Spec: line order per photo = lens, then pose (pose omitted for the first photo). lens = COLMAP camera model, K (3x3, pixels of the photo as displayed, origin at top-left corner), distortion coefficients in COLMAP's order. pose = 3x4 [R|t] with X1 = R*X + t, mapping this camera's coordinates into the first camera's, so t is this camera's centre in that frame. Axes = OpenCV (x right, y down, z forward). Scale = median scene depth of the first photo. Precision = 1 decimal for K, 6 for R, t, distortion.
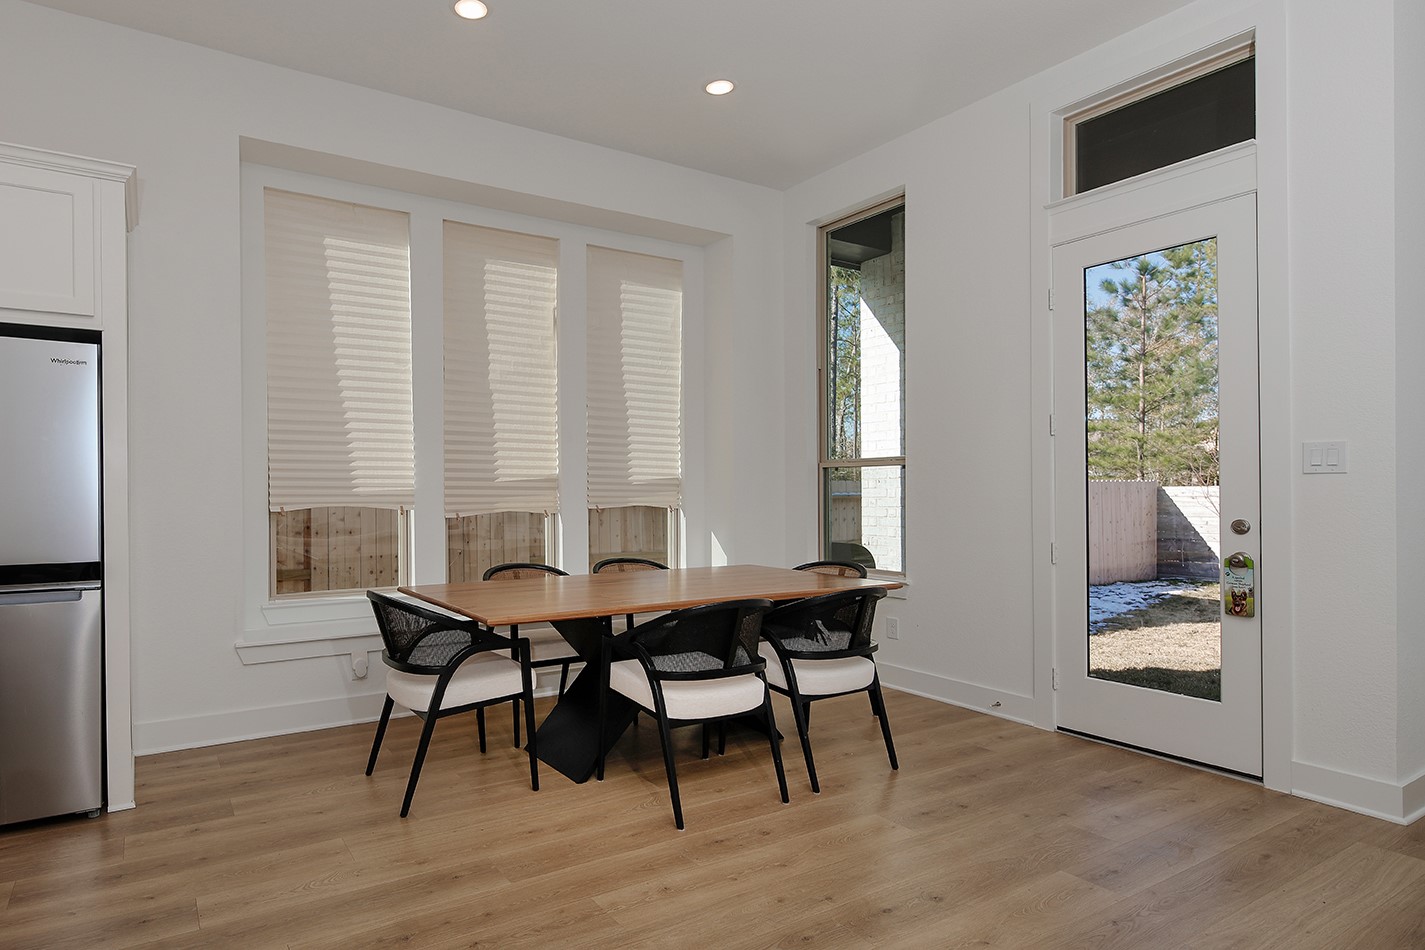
lens RADIAL K [[756.4, 0, 587.1], [0, 756.4, 494.6], [0, 0, 1]] dist [0.000926, -0.000196]
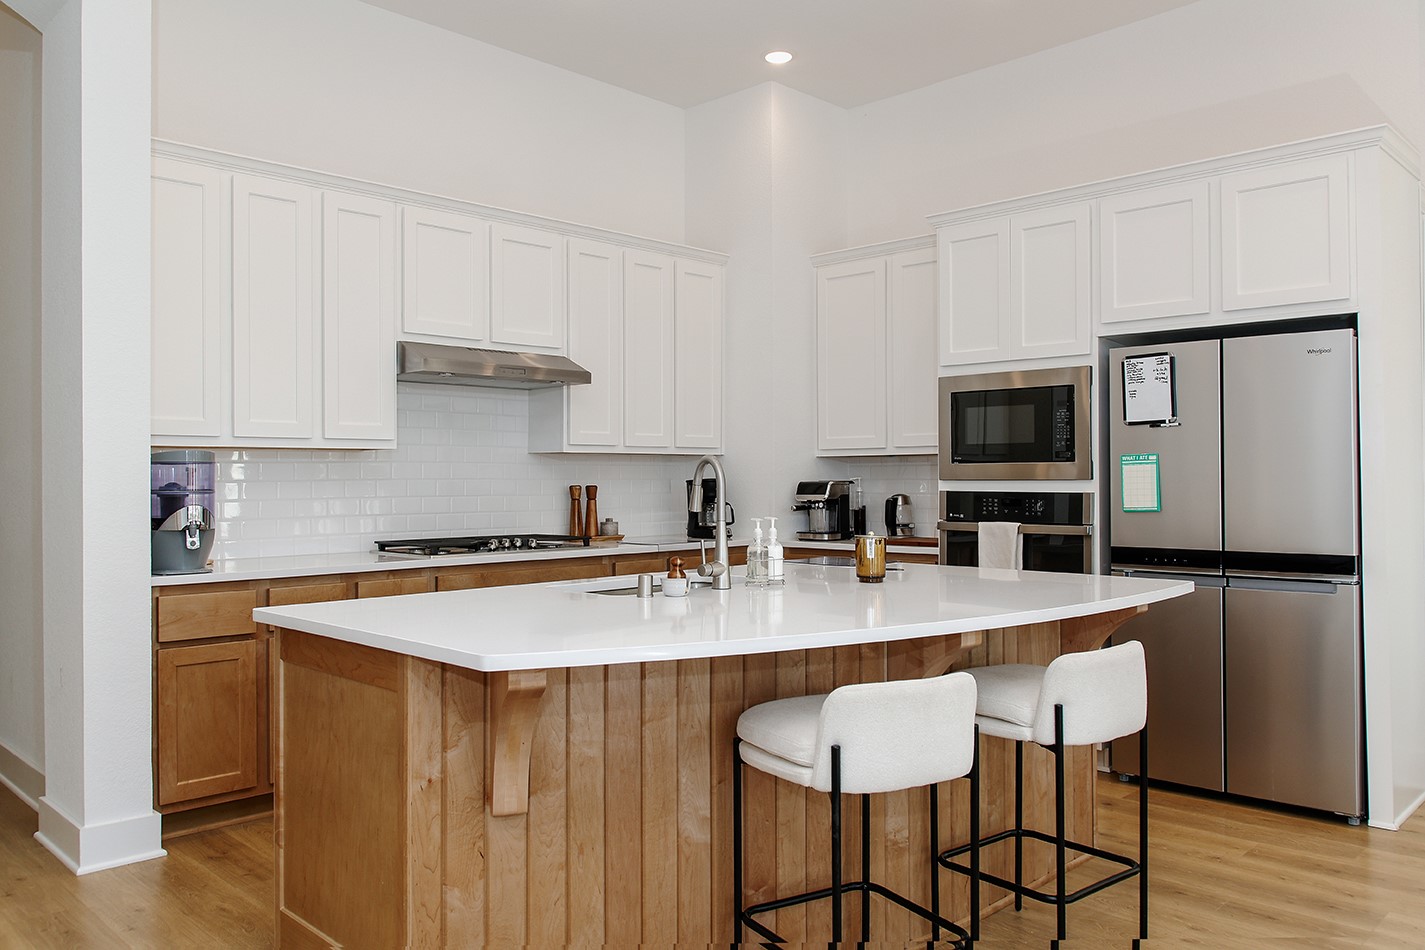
lens RADIAL K [[1101.5, 0, 712.5], [0, 1101.5, 475.0], [0, 0, 1]] dist [0.001592, -0.002086]
pose [[0.273936, -0.002804, -0.961744, 0.273378], [-0.000309, 0.999995, -0.003004, -0.005115], [0.961748, 0.001120, 0.273934, -0.091819]]
